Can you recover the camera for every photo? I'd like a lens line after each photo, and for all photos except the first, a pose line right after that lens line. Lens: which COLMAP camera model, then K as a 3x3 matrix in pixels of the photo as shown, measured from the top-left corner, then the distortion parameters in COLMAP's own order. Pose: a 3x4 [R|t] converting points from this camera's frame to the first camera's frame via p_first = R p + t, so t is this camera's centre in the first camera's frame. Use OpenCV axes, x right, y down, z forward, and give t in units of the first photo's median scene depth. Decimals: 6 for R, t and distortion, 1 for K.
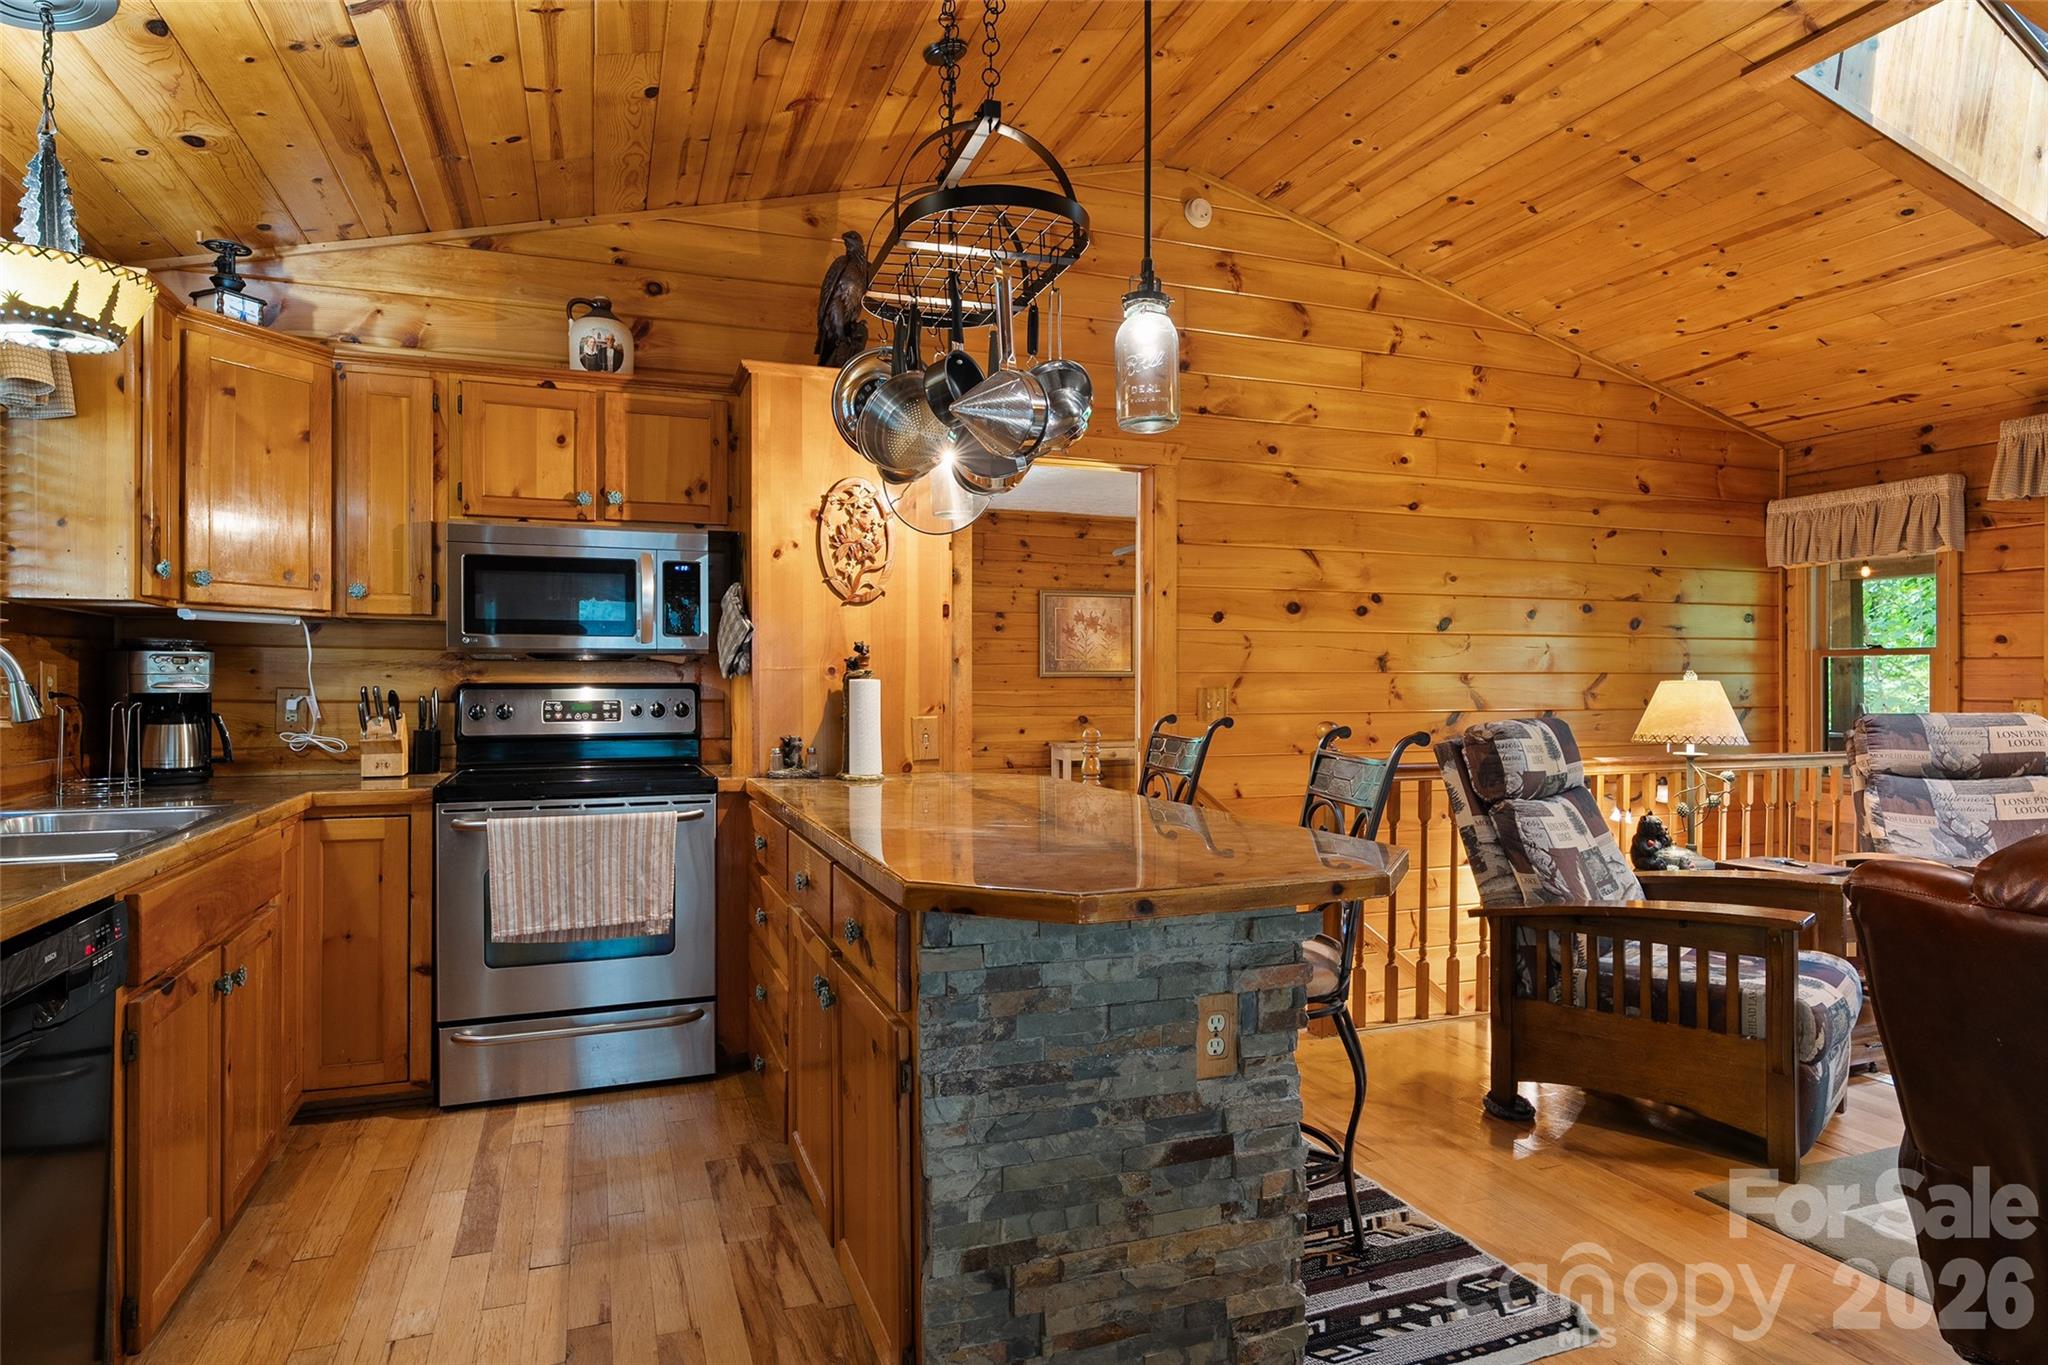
lens RADIAL K [[1150.0, 0, 1015.5], [0, 1150.0, 680.5], [0, 0, 1]] dist [-0.003083, 0.002856]
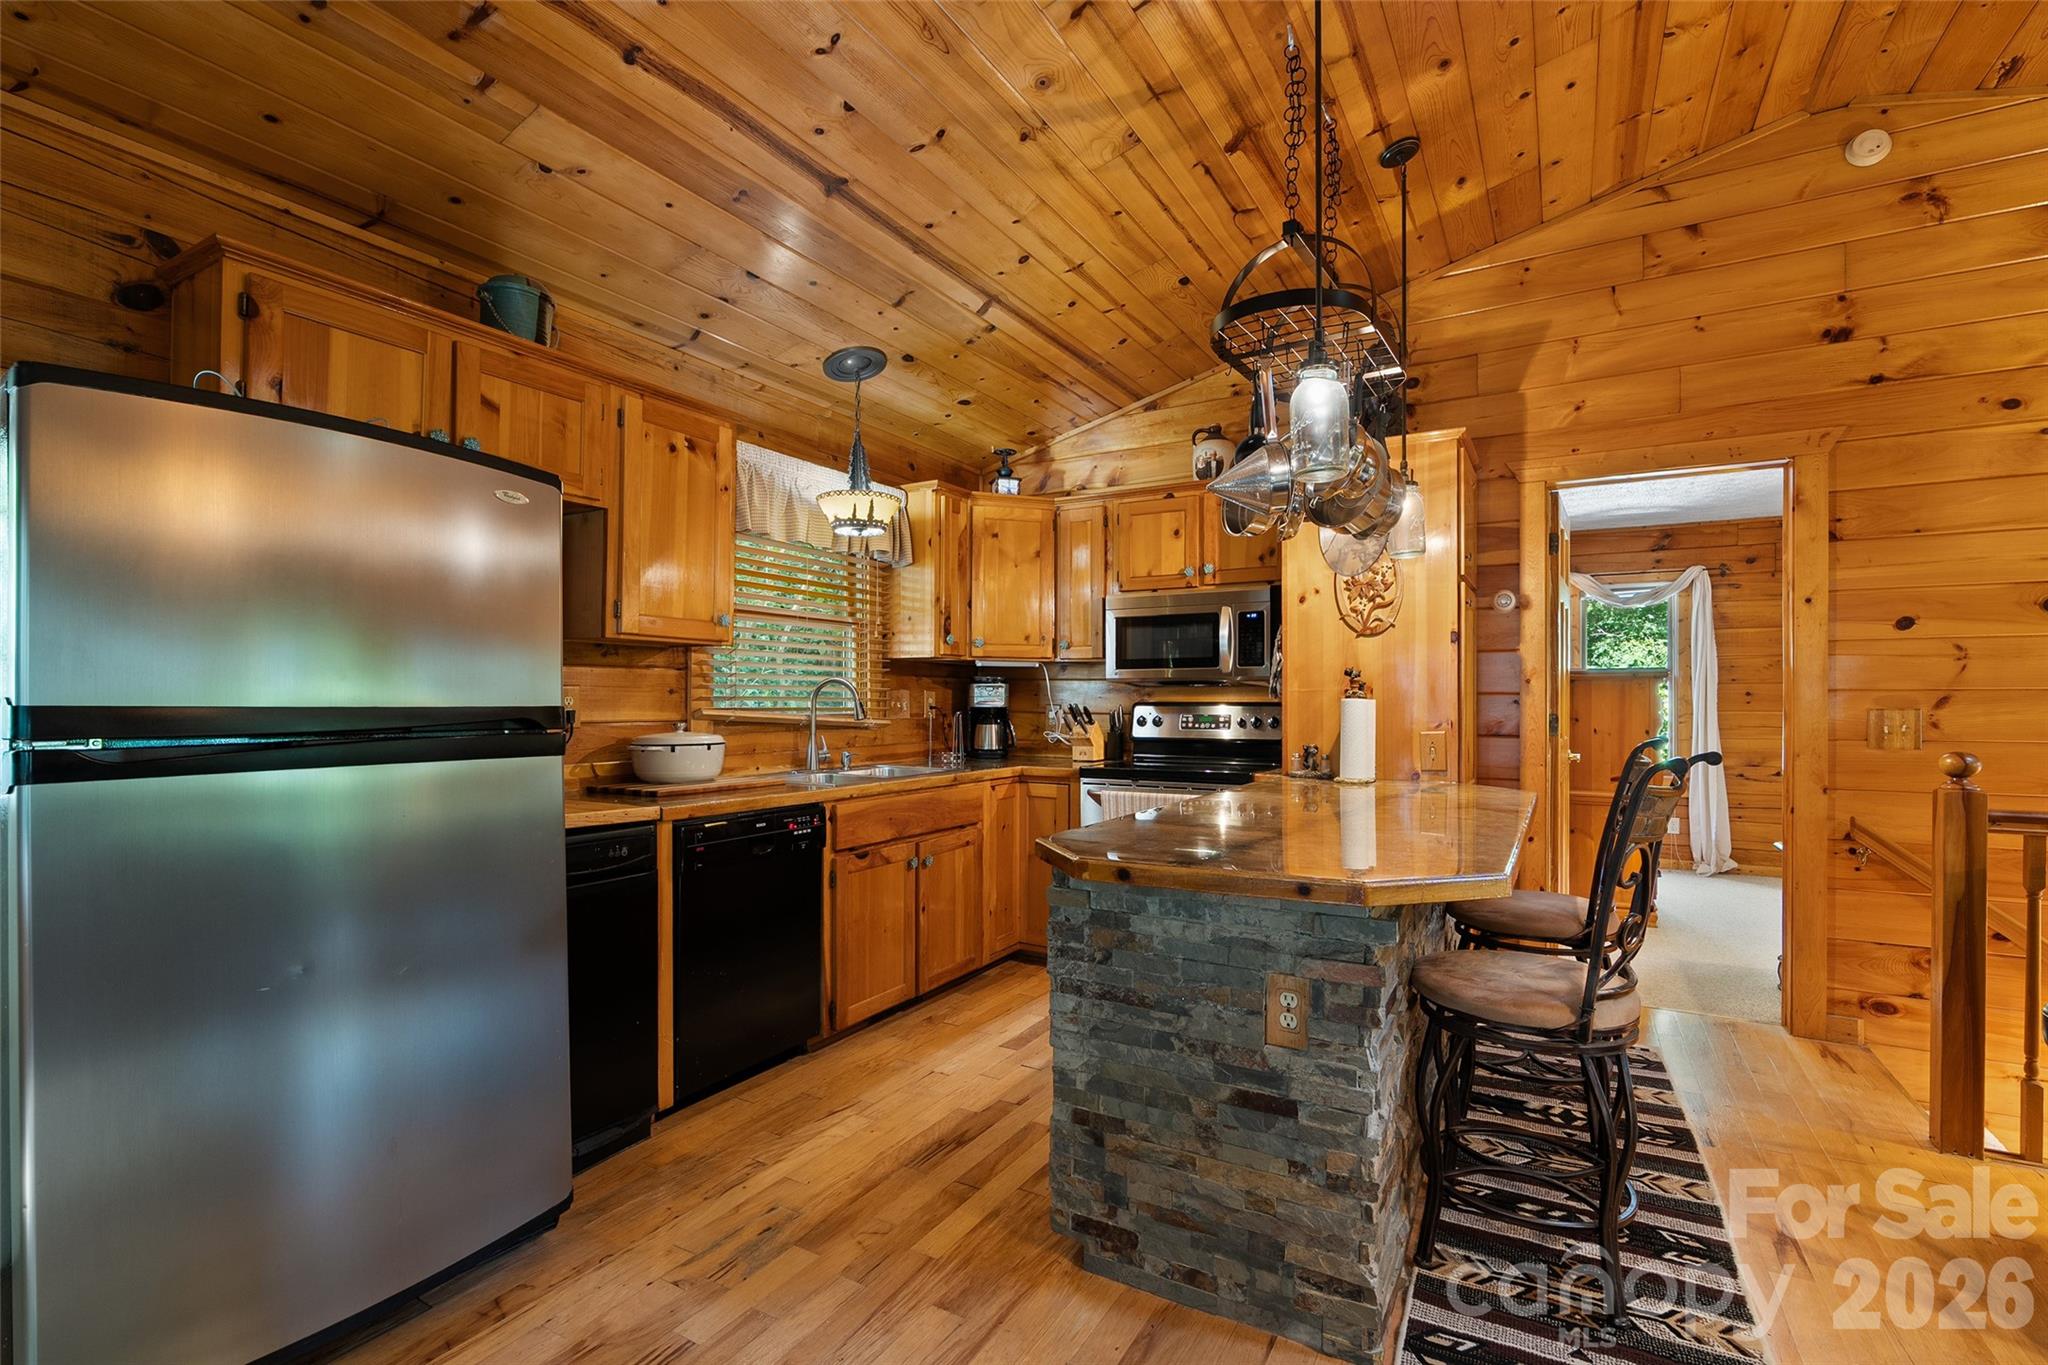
lens RADIAL K [[928.6, 0, 1024.5], [0, 928.6, 698.3], [0, 0, 1]] dist [-0.008630, 0.003949]
pose [[0.636716, -0.002065, -0.771096, 0.384751], [0.000021, 0.999996, -0.002660, 0.000994], [0.771099, 0.001678, 0.636713, 0.114835]]
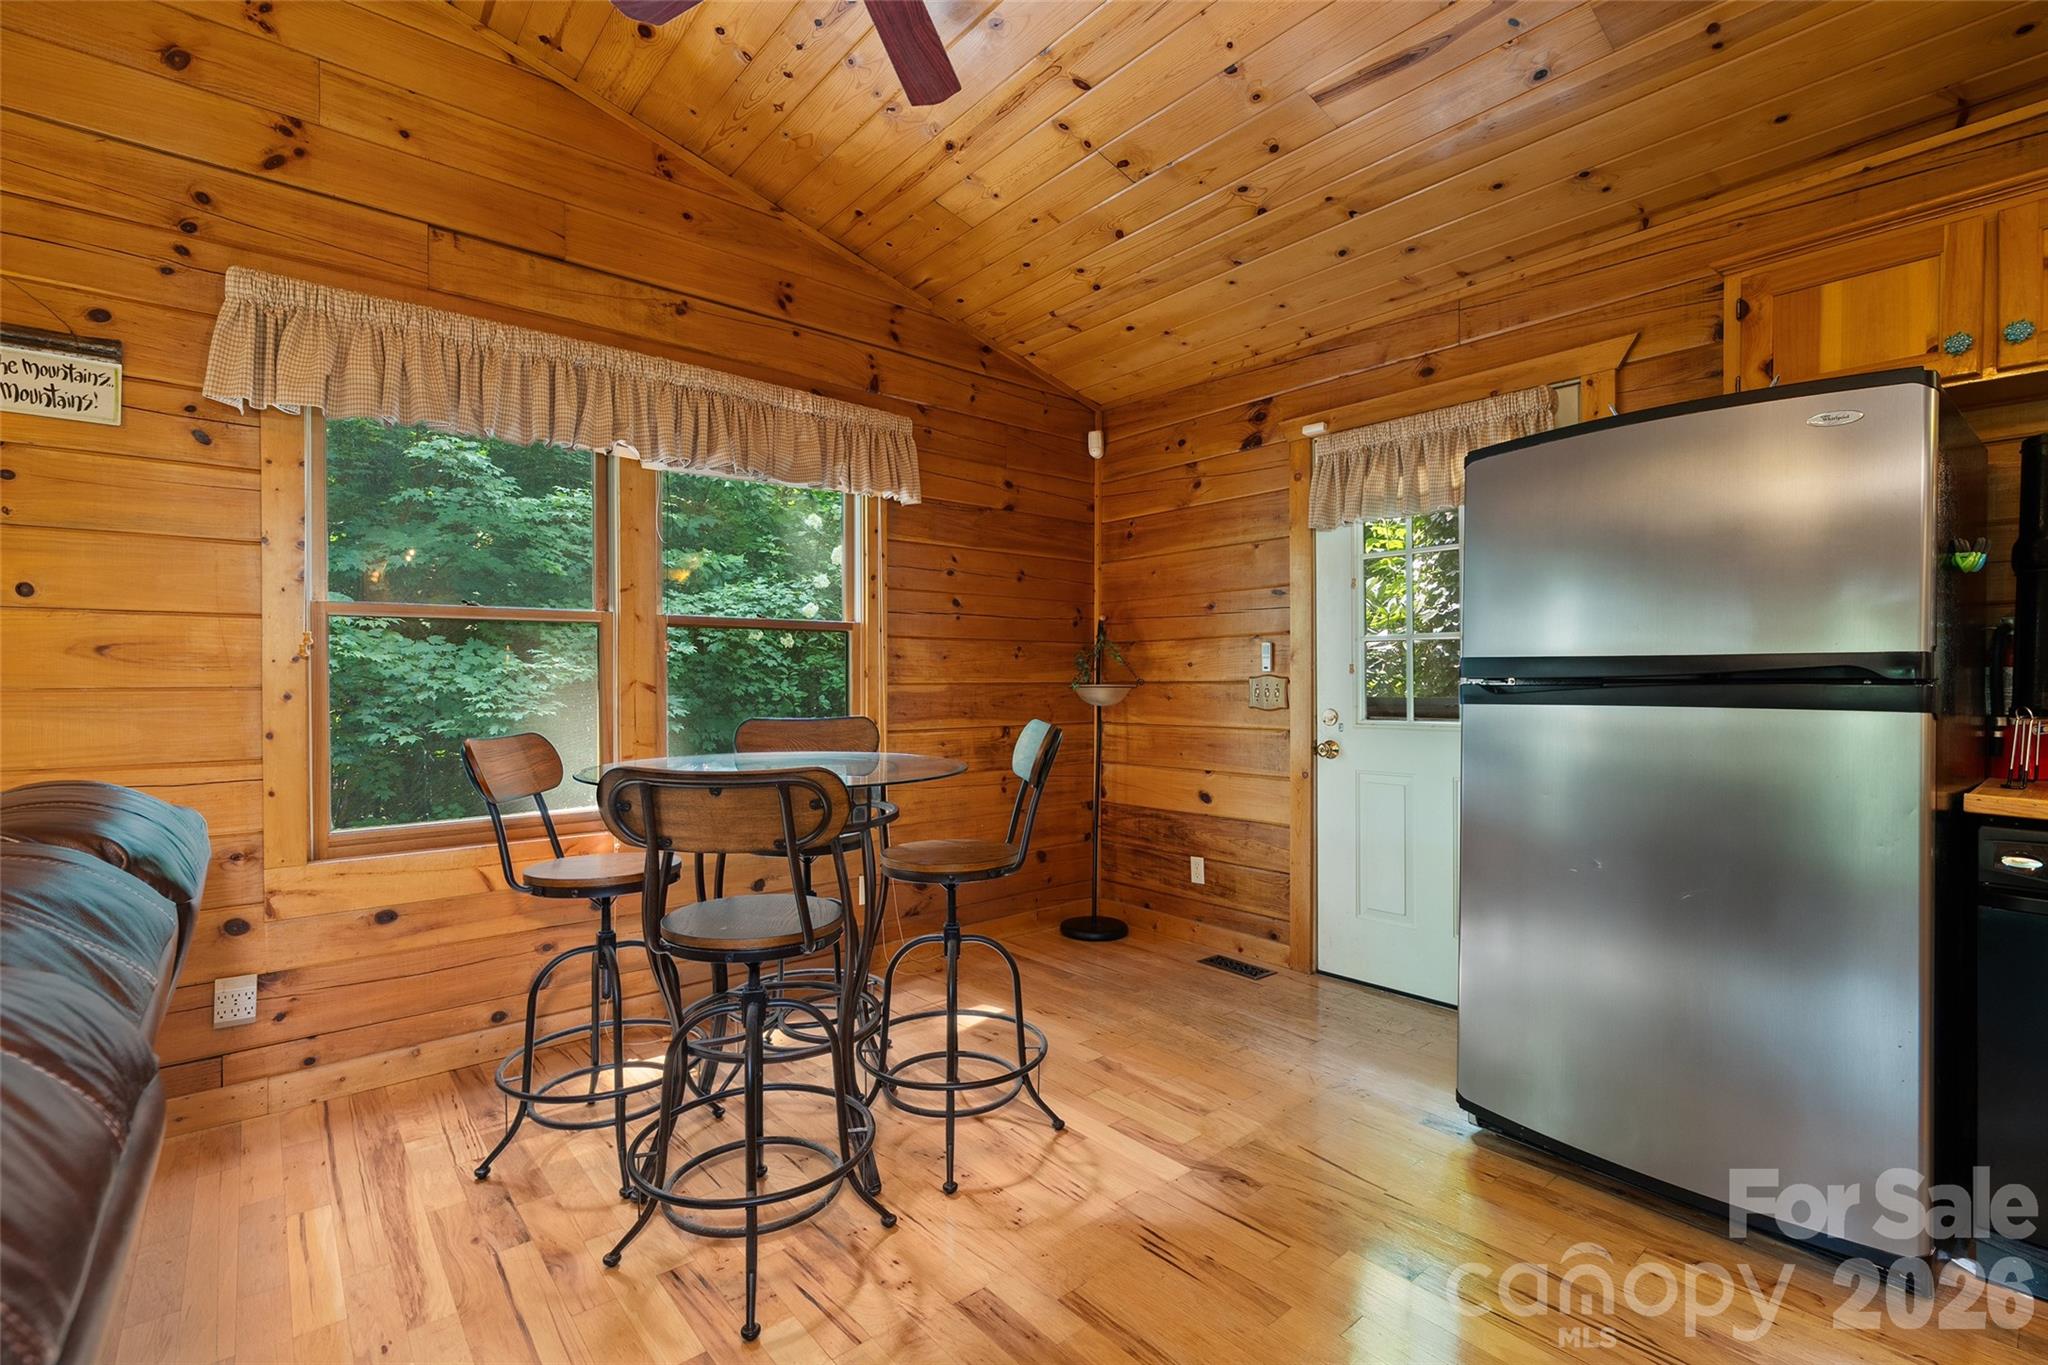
lens RADIAL K [[928.6, 0, 1009.5], [0, 928.6, 685.5], [0, 0, 1]] dist [-0.008630, 0.003949]
pose [[-0.942480, 0.002816, -0.334252, 0.346243], [0.000998, 0.999984, 0.005612, 0.018449], [0.334262, 0.004956, -0.942467, 0.545913]]
